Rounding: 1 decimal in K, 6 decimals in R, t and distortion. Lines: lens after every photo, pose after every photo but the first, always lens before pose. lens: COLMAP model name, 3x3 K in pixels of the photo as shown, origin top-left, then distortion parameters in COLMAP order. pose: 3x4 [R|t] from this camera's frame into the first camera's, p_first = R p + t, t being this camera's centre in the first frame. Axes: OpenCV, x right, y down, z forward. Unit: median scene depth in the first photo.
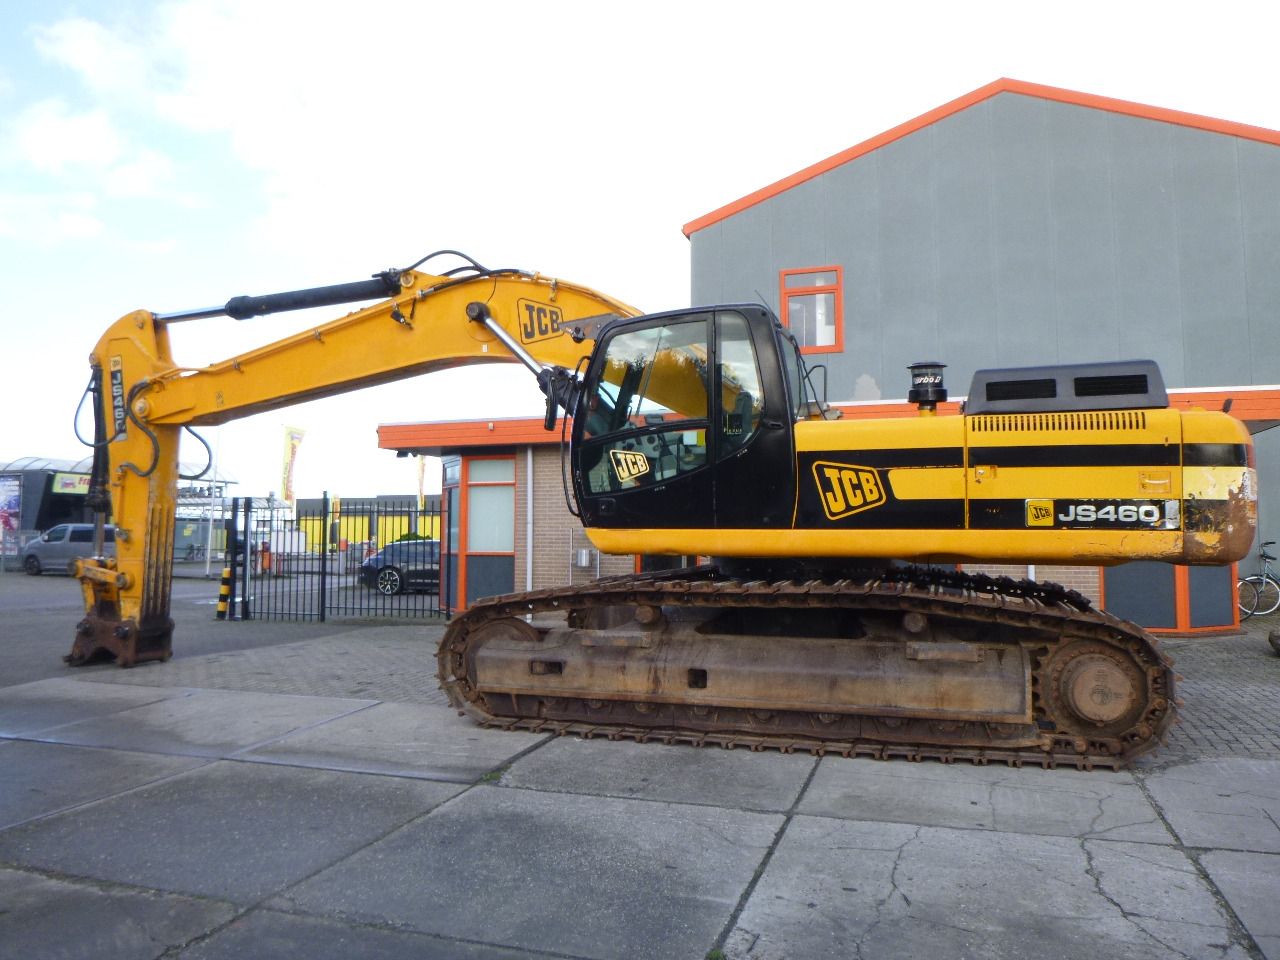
lens RADIAL K [[952.1, 0, 653.2], [0, 952.1, 472.5], [0, 0, 1]] dist [-0.031535, 0.005784]
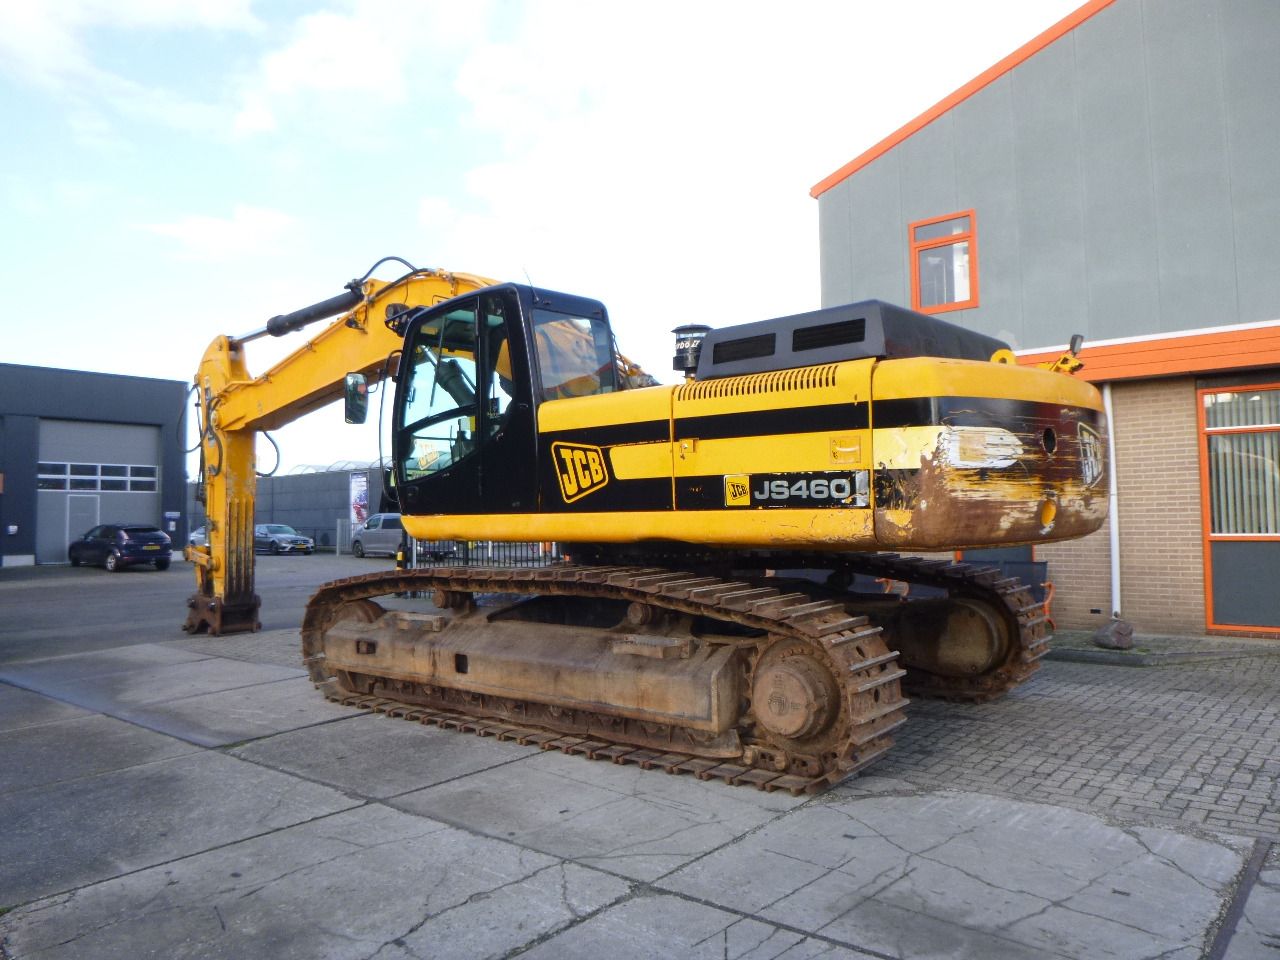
lens RADIAL K [[952.1, 0, 653.2], [0, 952.1, 472.5], [0, 0, 1]] dist [-0.031535, 0.005784]
pose [[0.925098, -0.034478, -0.378159, 0.665435], [0.042224, 0.999034, 0.012207, 0.012147], [0.377373, -0.027260, 0.925660, 0.164076]]
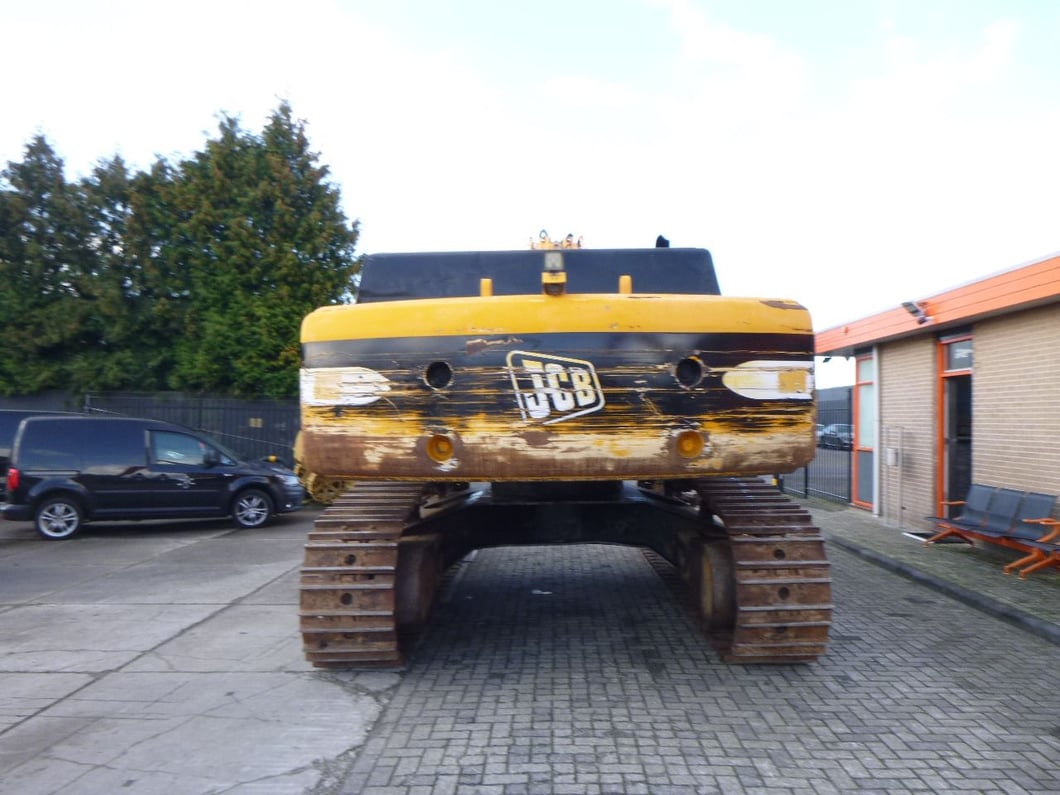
lens RADIAL K [[788.5, 0, 540.9], [0, 788.5, 391.3], [0, 0, 1]] dist [-0.031535, 0.005784]
pose [[0.281332, -0.033840, -0.959014, 1.332753], [0.057021, 0.998202, -0.018496, 0.039812], [0.957915, -0.049480, 0.282756, 0.949903]]
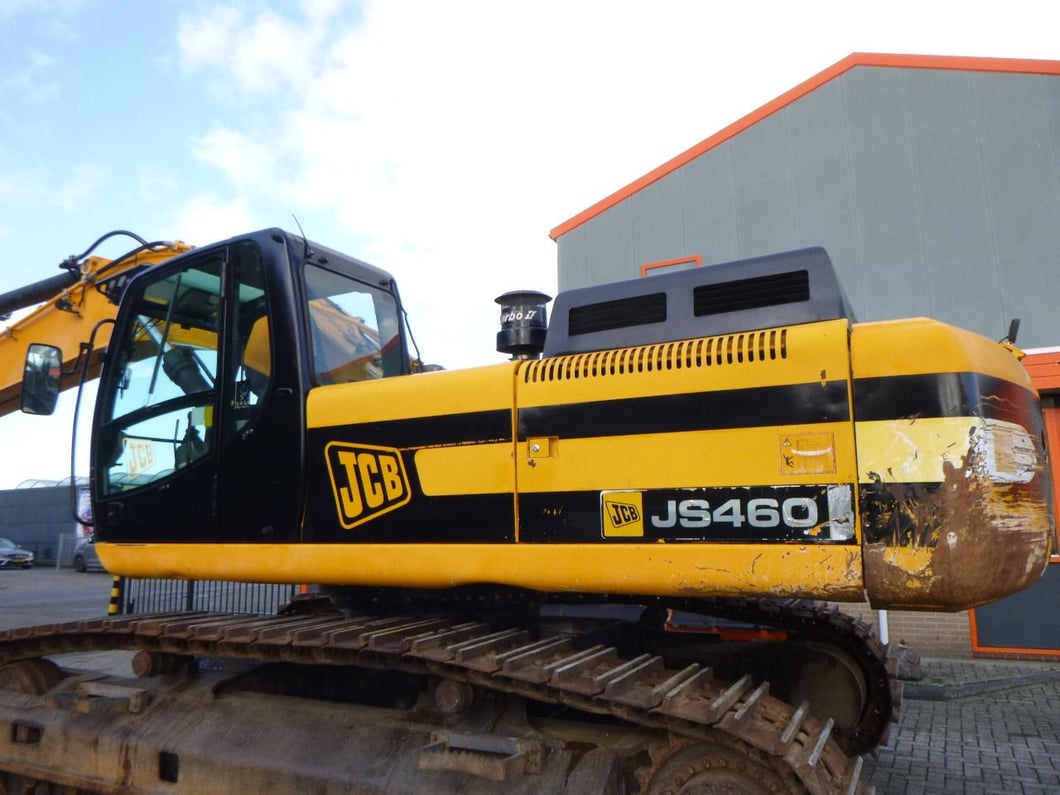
lens RADIAL K [[781.0, 0, 539.0], [0, 781.0, 394.5], [0, 0, 1]] dist [-0.029582, 0.007420]
pose [[0.984978, -0.044528, -0.166837, 0.439902], [0.026984, 0.994002, -0.105982, 0.018946], [0.170556, 0.099888, 0.980272, 0.513102]]
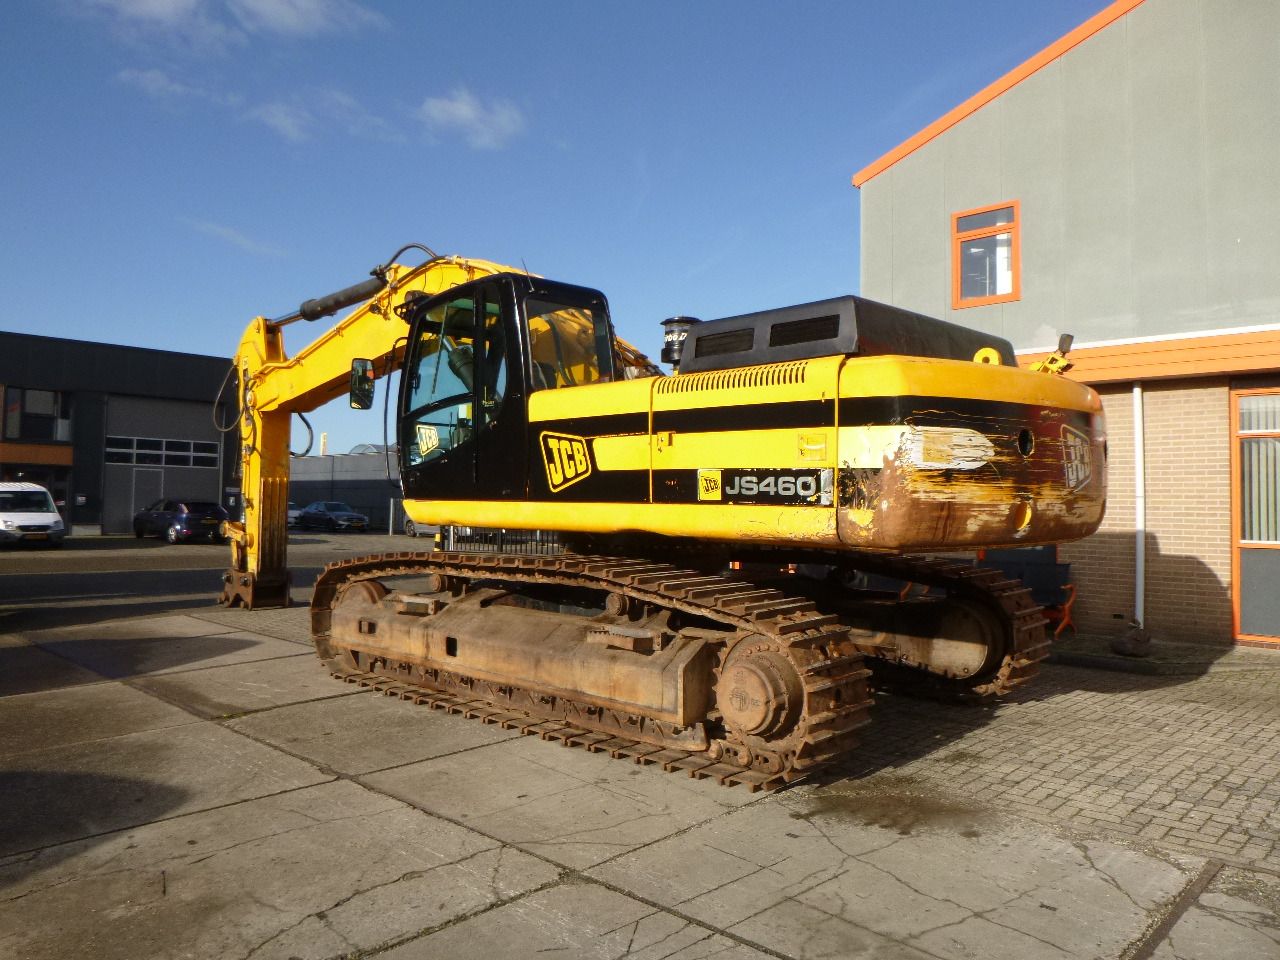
lens RADIAL K [[952.1, 0, 653.2], [0, 952.1, 472.5], [0, 0, 1]] dist [-0.031535, 0.005784]
pose [[0.898707, -0.005993, -0.438510, 0.741939], [0.018594, 0.999528, 0.024447, 0.008841], [0.438156, -0.030125, 0.898394, 0.194226]]
